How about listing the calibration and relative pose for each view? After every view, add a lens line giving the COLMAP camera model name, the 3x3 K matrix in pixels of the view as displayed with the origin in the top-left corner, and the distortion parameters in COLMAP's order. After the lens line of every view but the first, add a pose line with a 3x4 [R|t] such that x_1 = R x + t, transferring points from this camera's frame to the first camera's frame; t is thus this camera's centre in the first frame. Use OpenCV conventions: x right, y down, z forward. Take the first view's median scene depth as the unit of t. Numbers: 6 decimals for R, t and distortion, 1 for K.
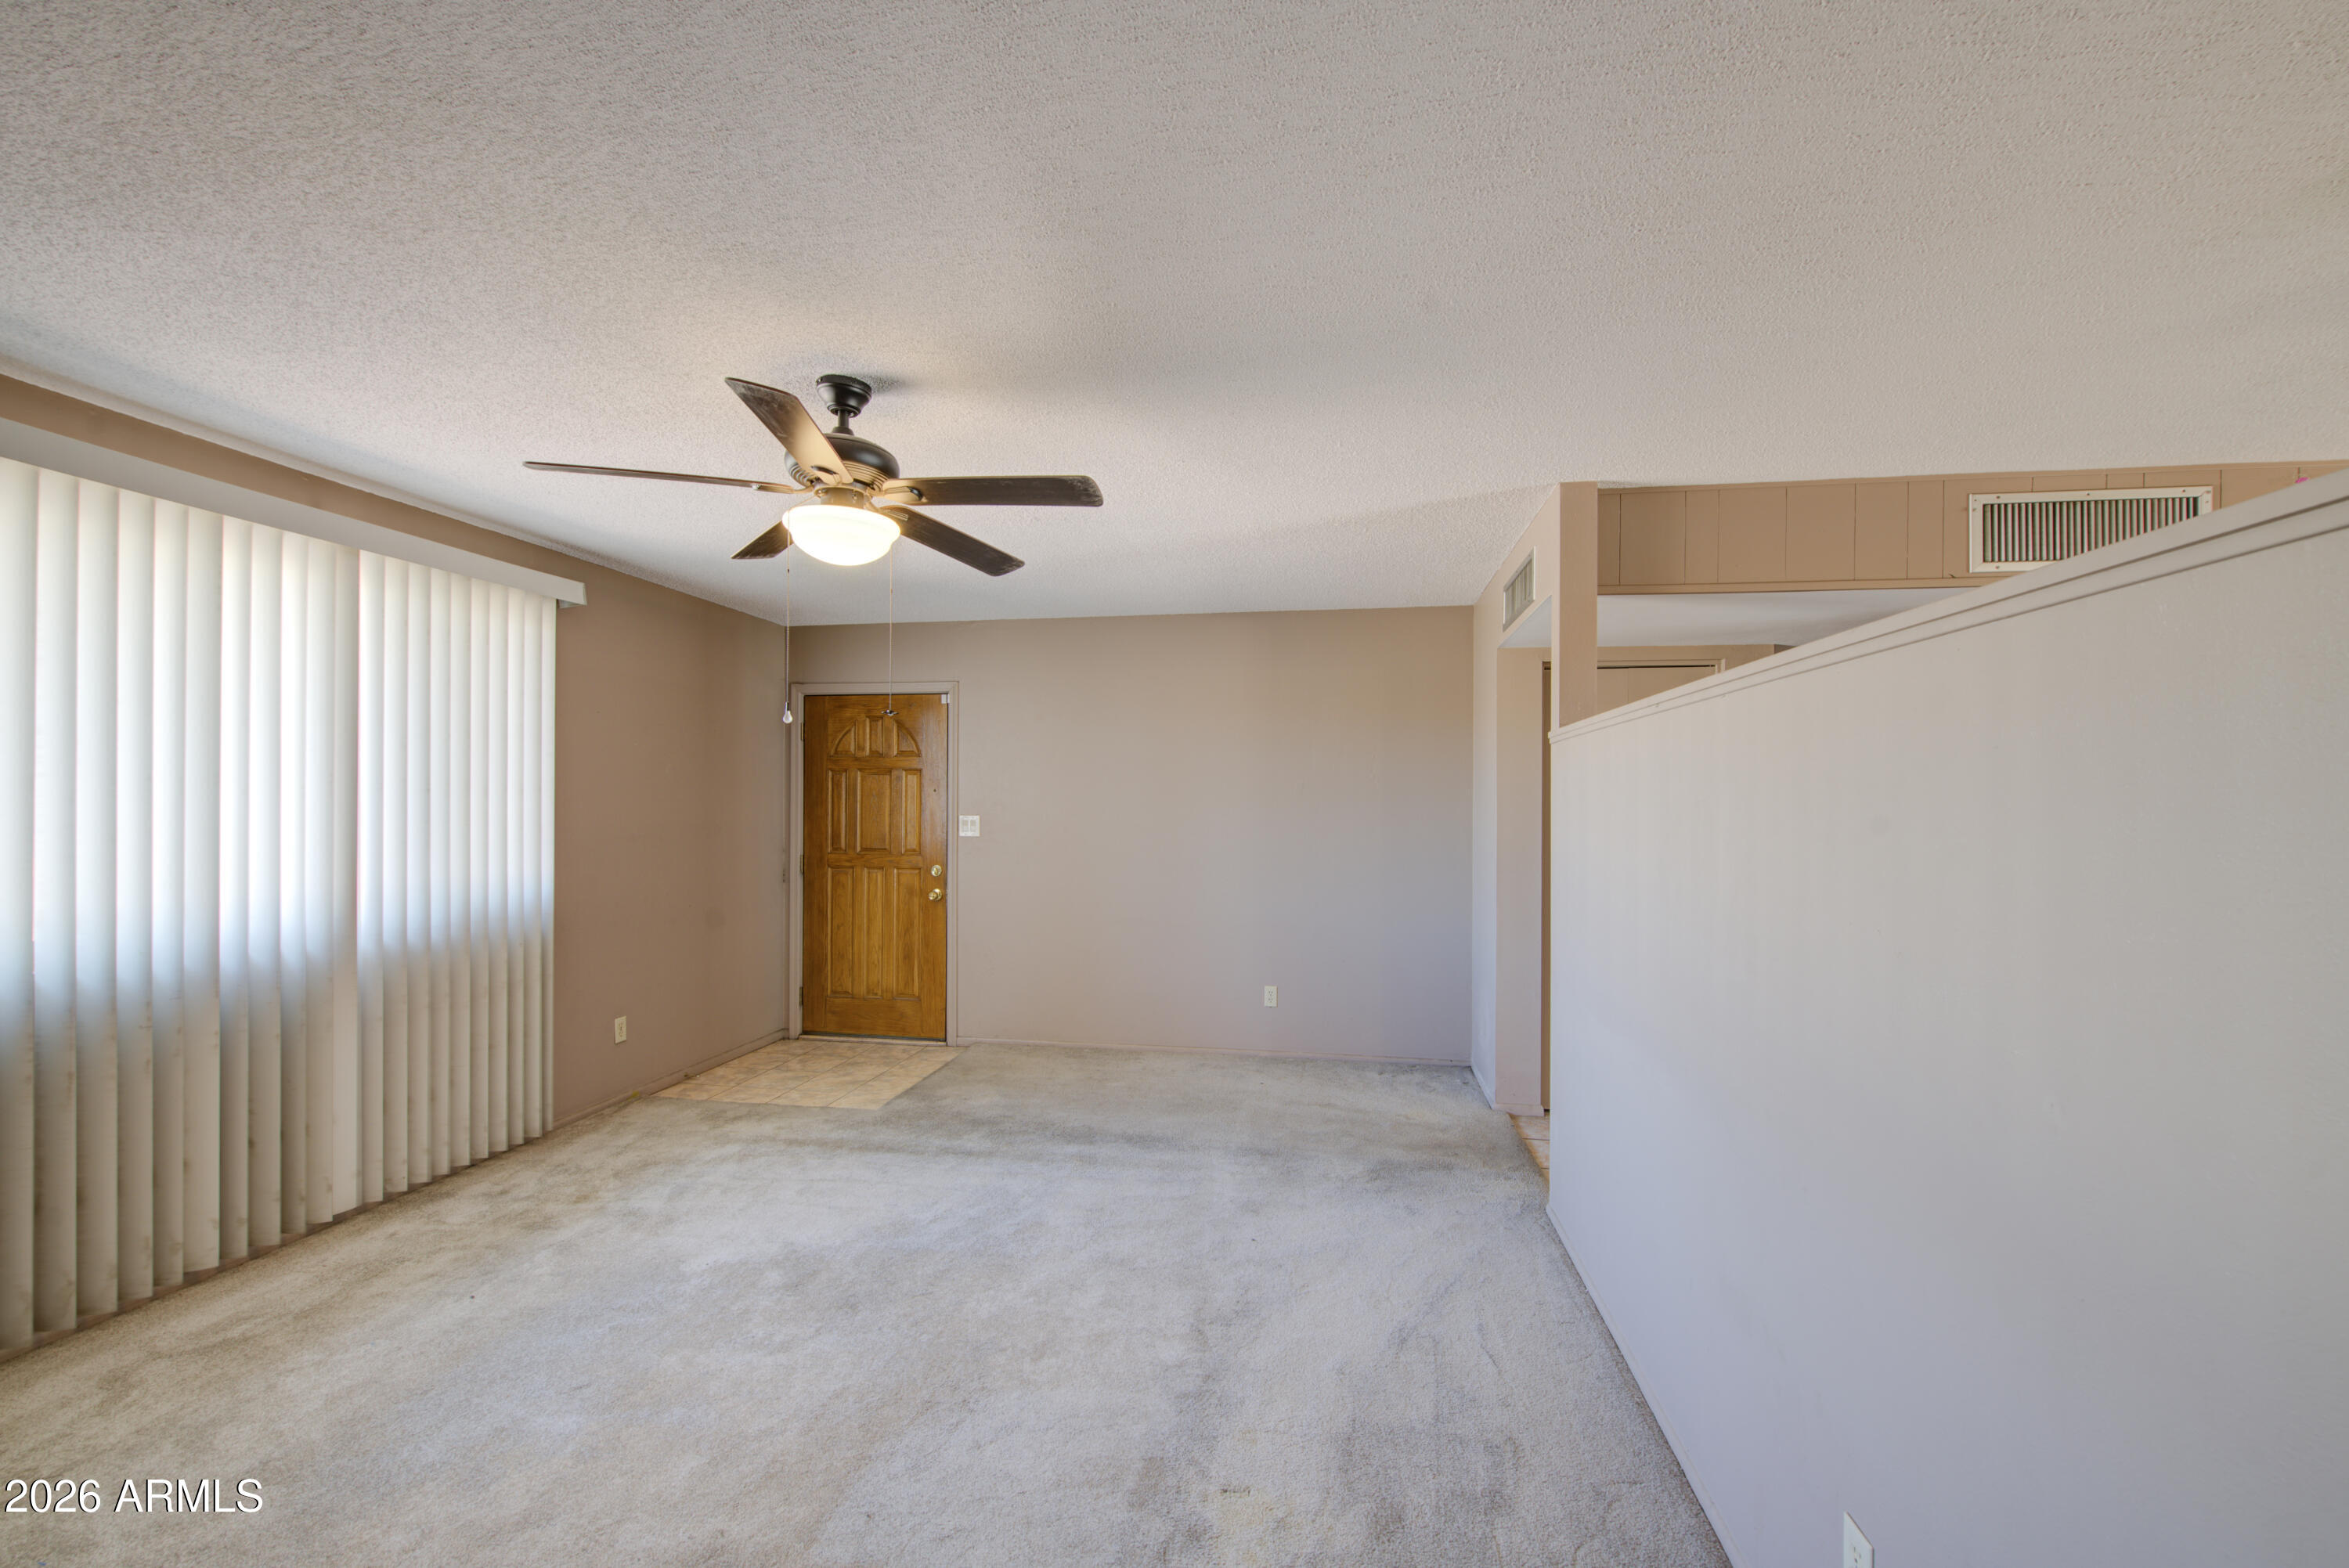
lens RADIAL K [[982.6, 0, 1174.5], [0, 982.6, 784.0], [0, 0, 1]] dist [0.000525, 0.000053]
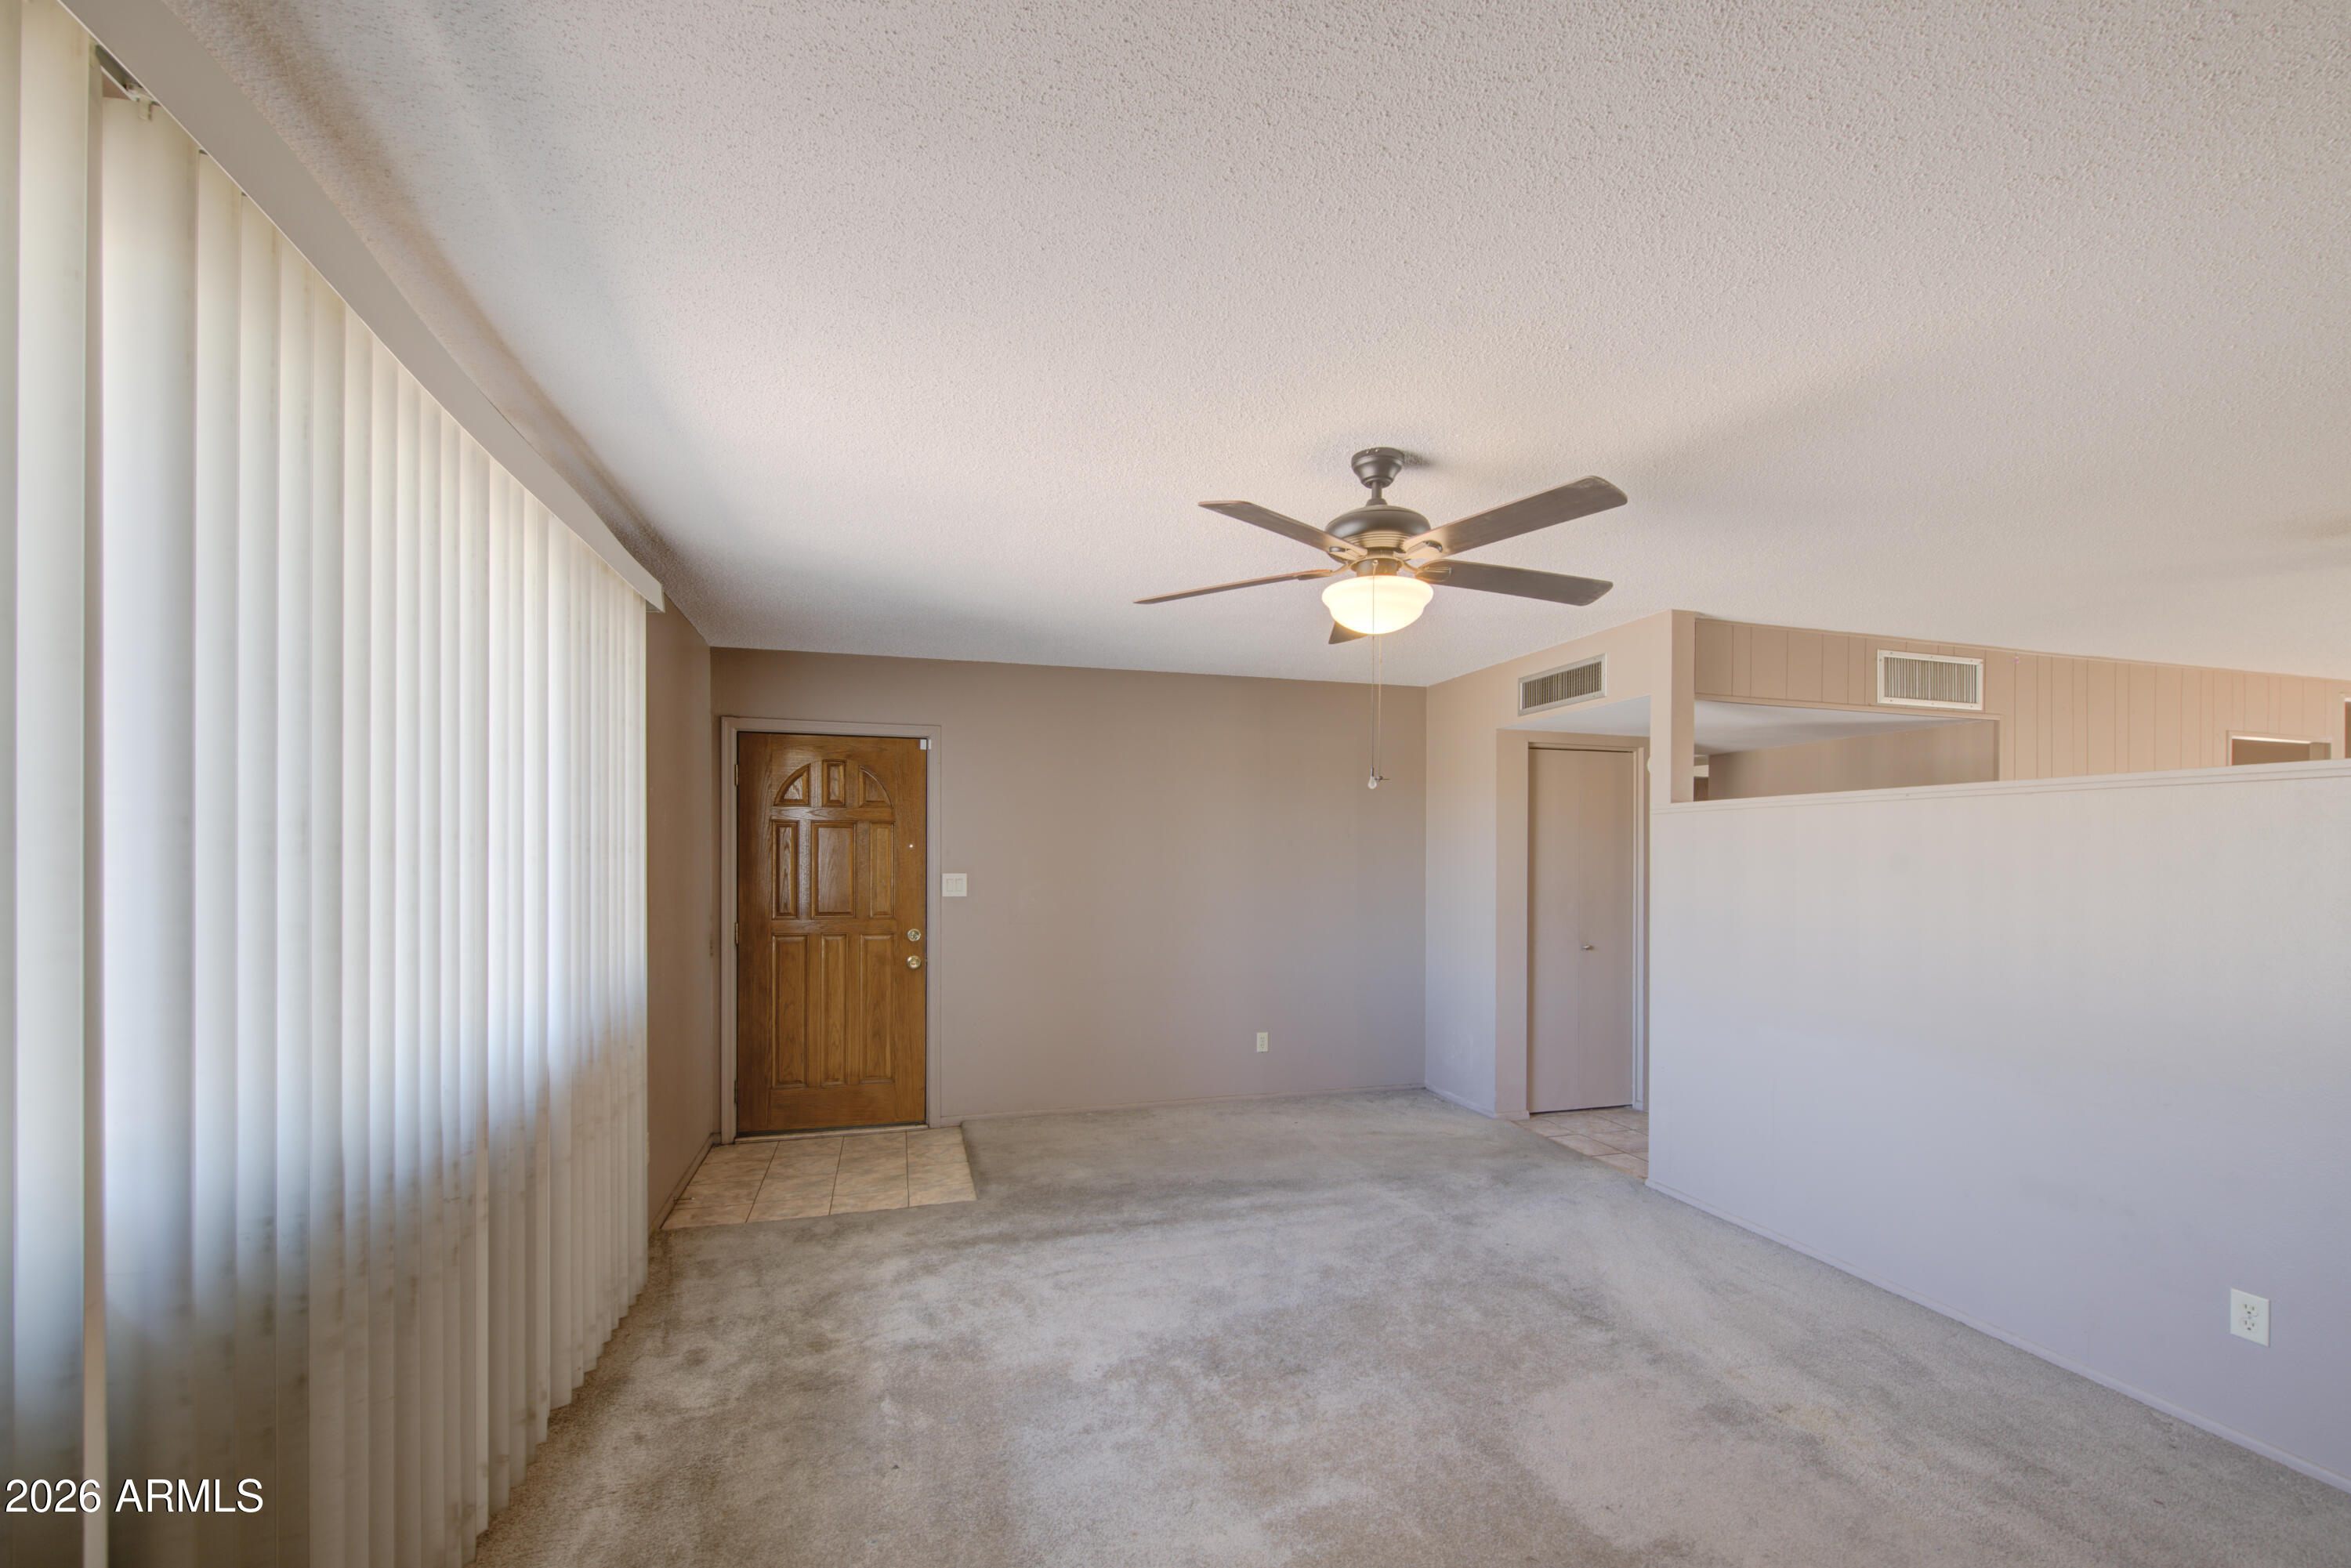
lens RADIAL K [[1000.1, 0, 1187.1], [0, 1000.1, 841.6], [0, 0, 1]] dist [0.000017, -0.000432]
pose [[0.893708, 0.005344, 0.448618, -0.539666], [-0.008351, 0.999954, 0.004725, -0.004897], [-0.448572, -0.007970, 0.893711, 0.090388]]
